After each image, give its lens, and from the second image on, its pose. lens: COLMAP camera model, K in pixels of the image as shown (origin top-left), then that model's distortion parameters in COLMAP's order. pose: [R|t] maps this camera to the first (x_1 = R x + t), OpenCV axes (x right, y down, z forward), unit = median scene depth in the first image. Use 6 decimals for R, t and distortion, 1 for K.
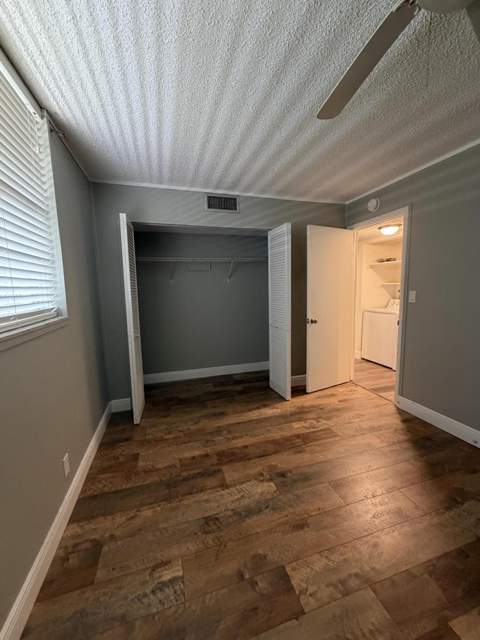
lens RADIAL K [[256.9, 0, 238.9], [0, 256.9, 321.6], [0, 0, 1]] dist [-0.000497, 0.000243]
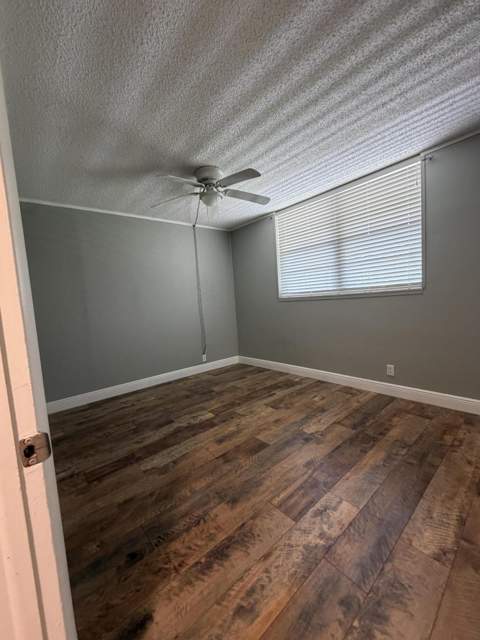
lens RADIAL K [[256.9, 0, 238.9], [0, 256.9, 321.6], [0, 0, 1]] dist [-0.000497, 0.000243]
pose [[-0.912127, 0.119135, -0.392214, 0.780884], [0.037921, 0.977254, 0.208652, -0.158365], [0.408151, 0.175444, -0.895897, 1.697761]]
